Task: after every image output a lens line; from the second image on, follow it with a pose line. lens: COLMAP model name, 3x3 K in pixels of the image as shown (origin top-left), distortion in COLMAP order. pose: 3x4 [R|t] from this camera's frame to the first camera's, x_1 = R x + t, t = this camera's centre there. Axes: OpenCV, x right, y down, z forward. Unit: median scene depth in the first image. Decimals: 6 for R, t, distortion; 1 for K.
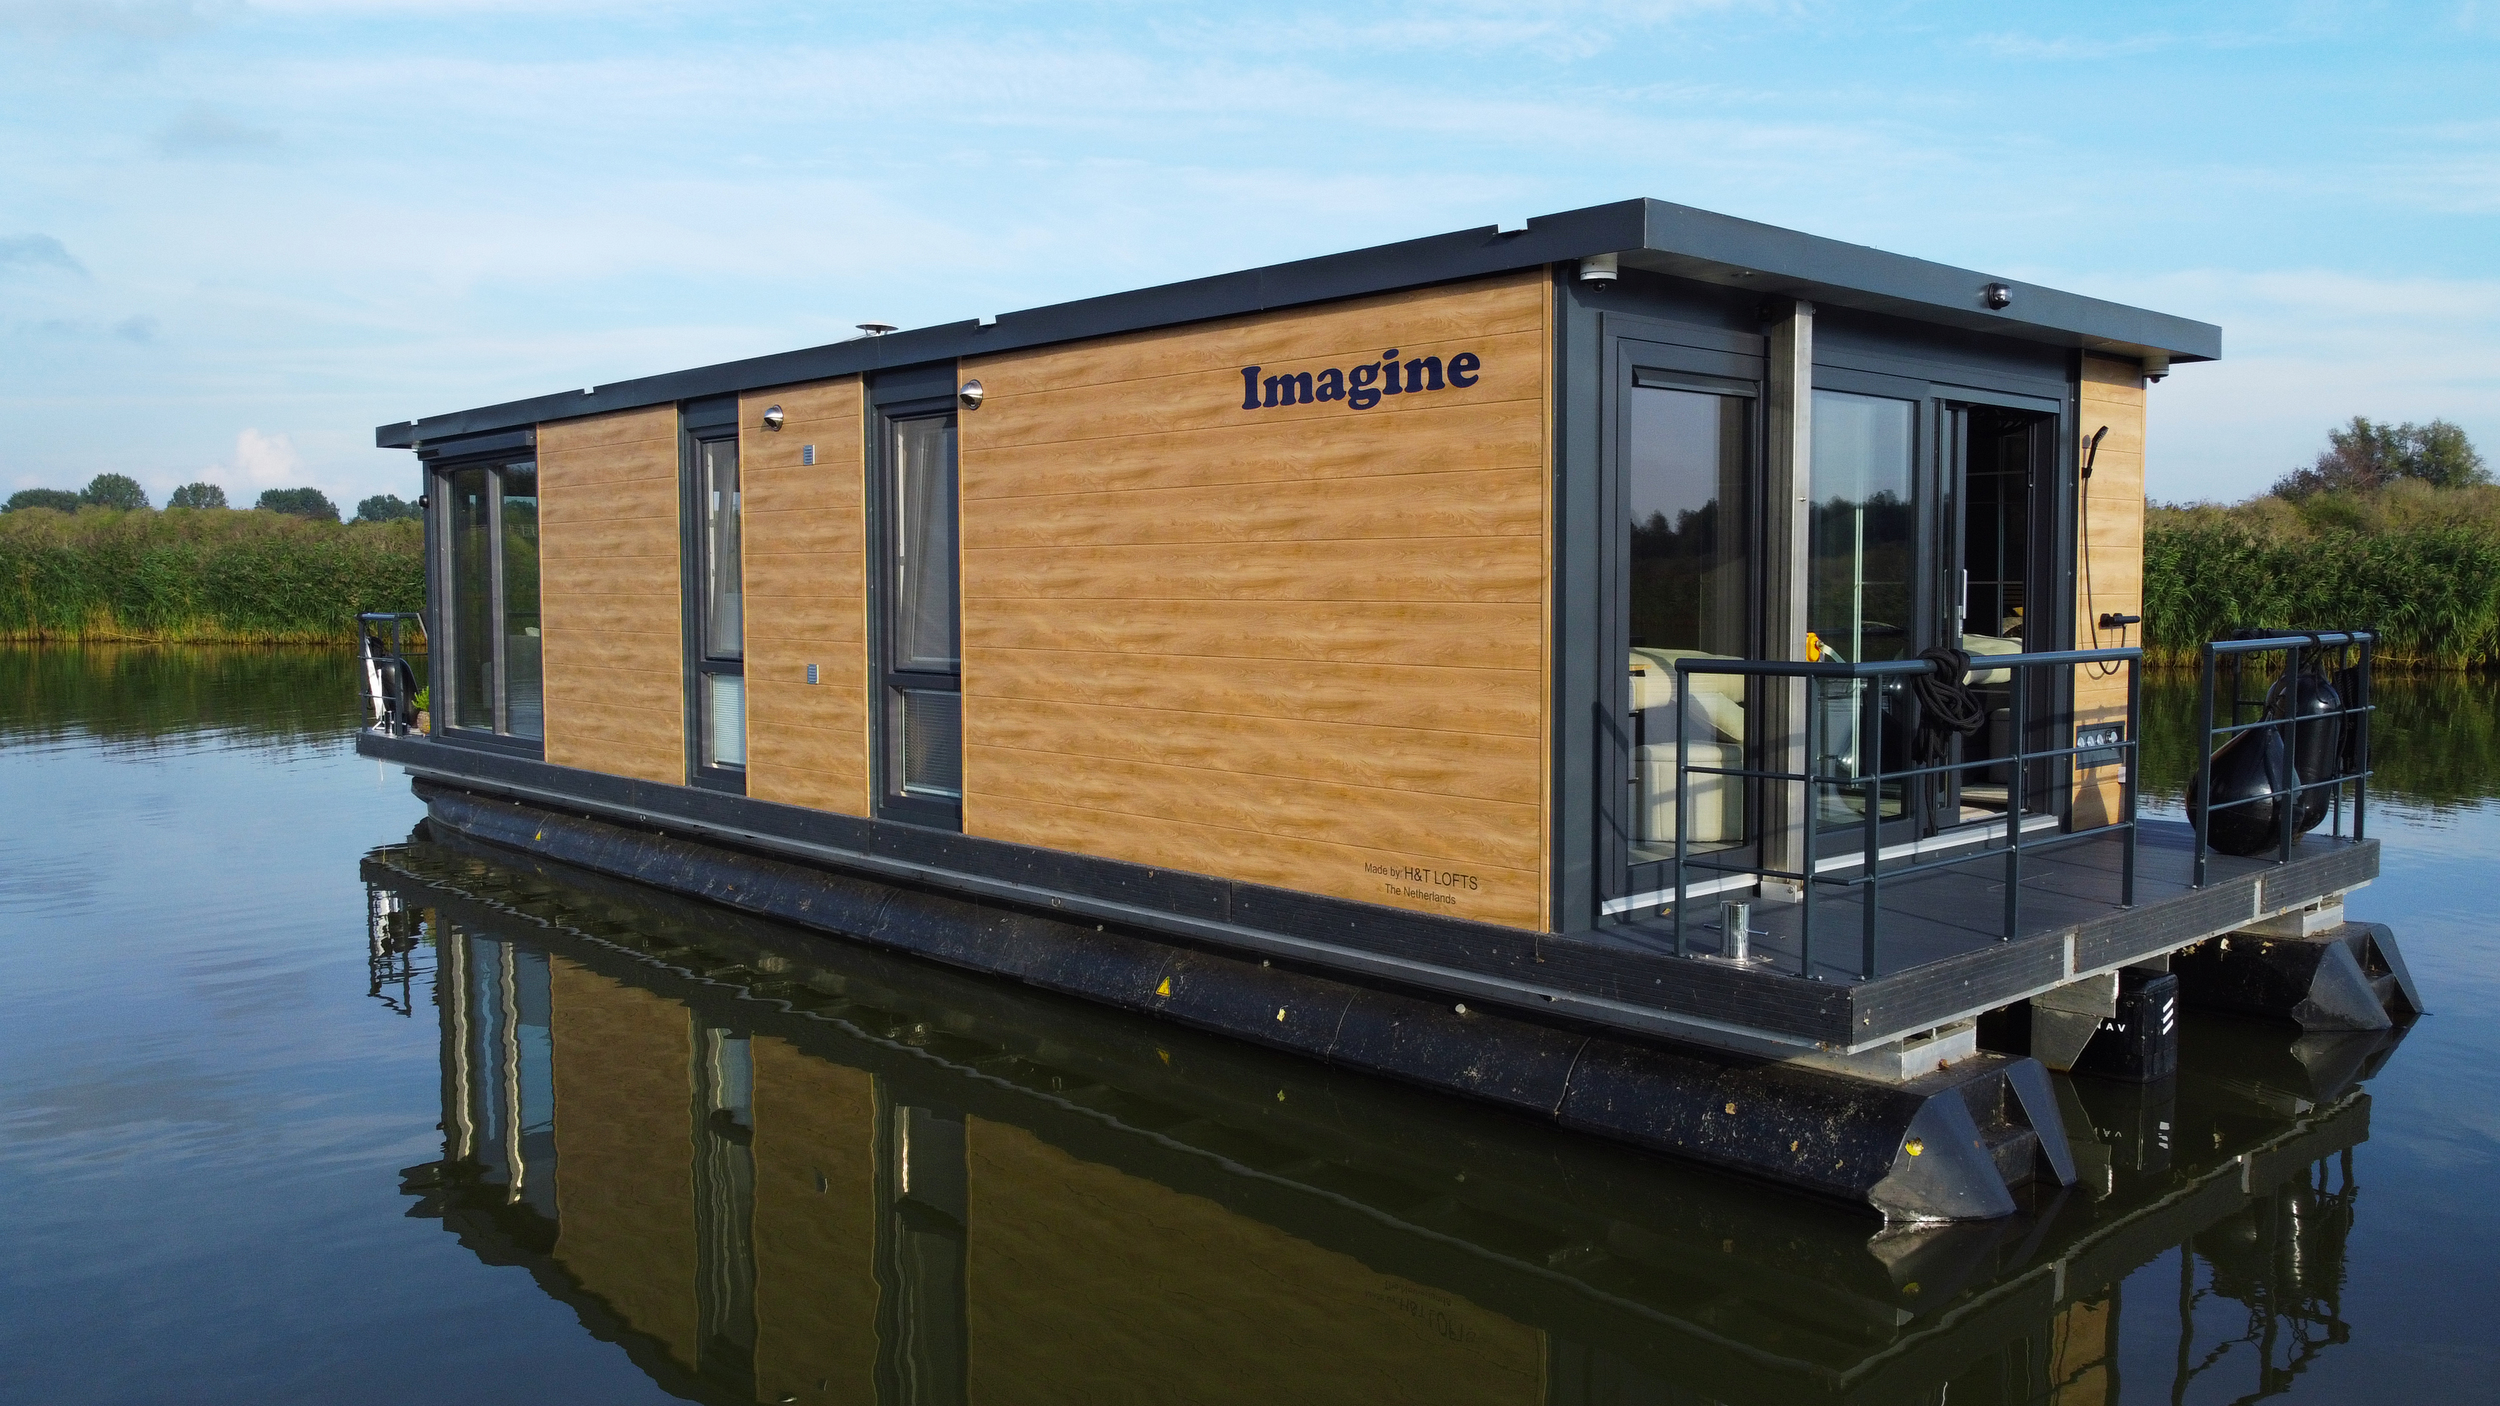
lens RADIAL K [[1892.3, 0, 1244.0], [0, 1892.3, 417.5], [0, 0, 1]] dist [0.000899, -0.027286]
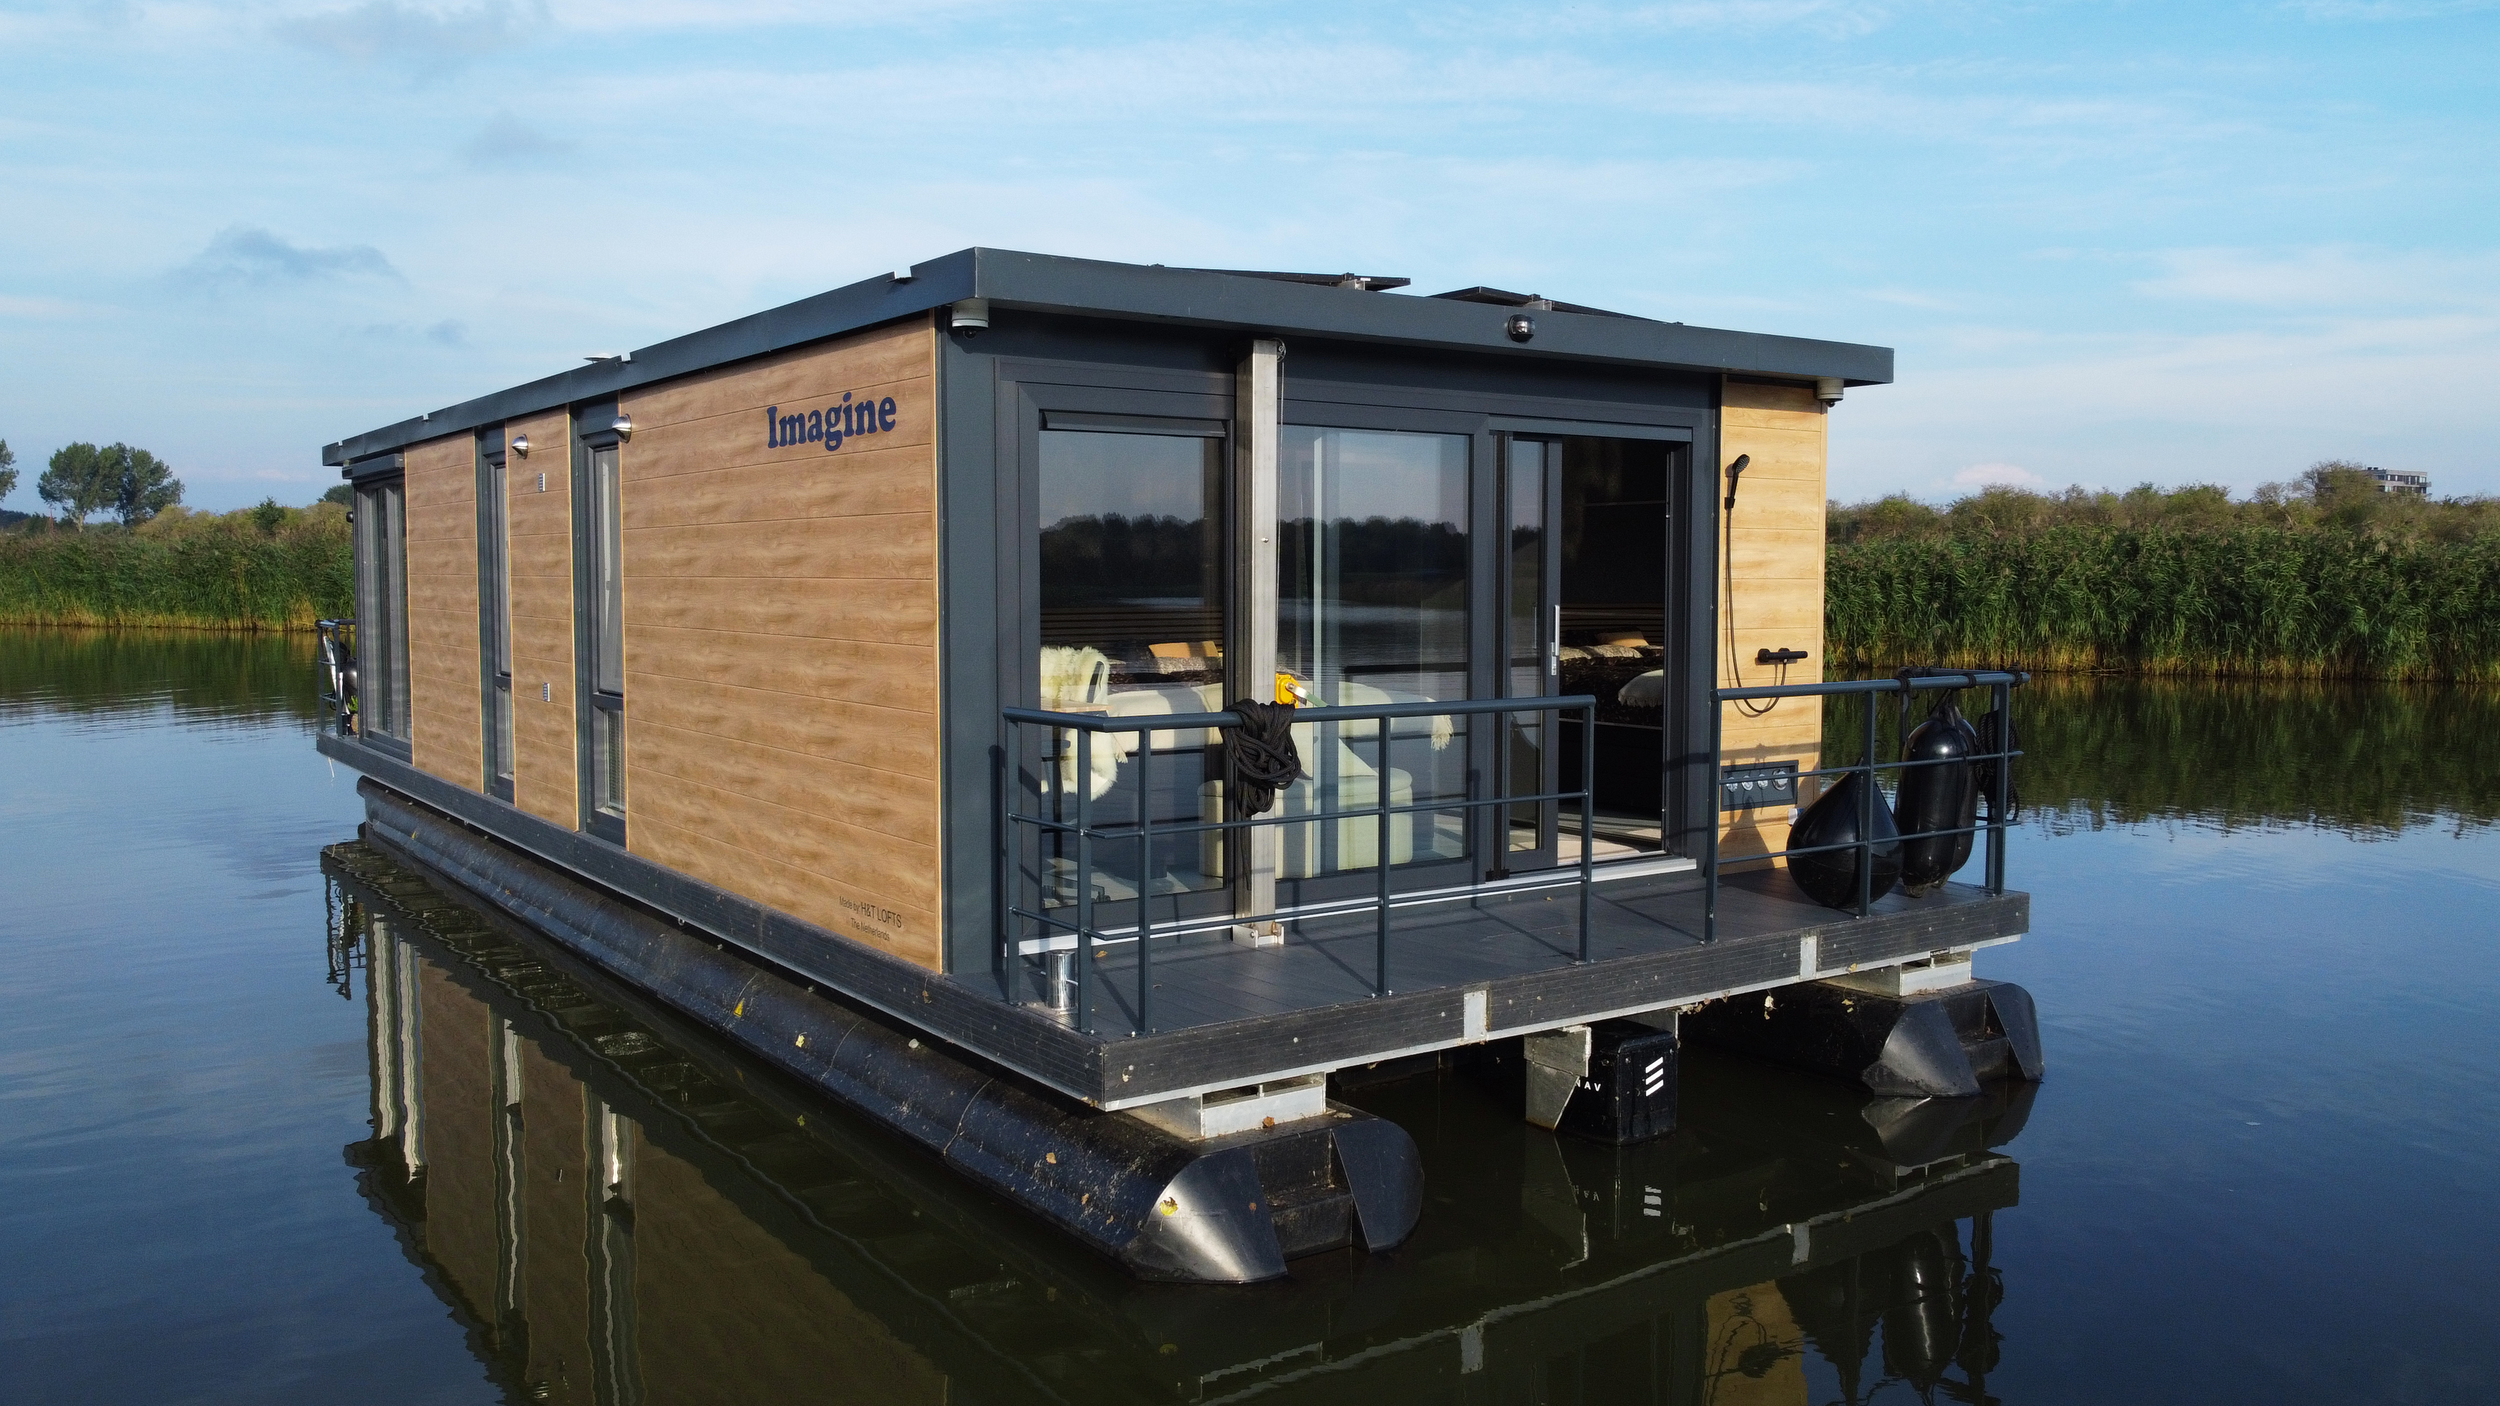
lens RADIAL K [[1892.3, 0, 1244.0], [0, 1892.3, 417.5], [0, 0, 1]] dist [0.000899, -0.027286]
pose [[0.992512, -0.005912, -0.122002, 0.349834], [0.006439, 0.999972, 0.003931, -0.021368], [0.121975, -0.004688, 0.992522, 0.015068]]
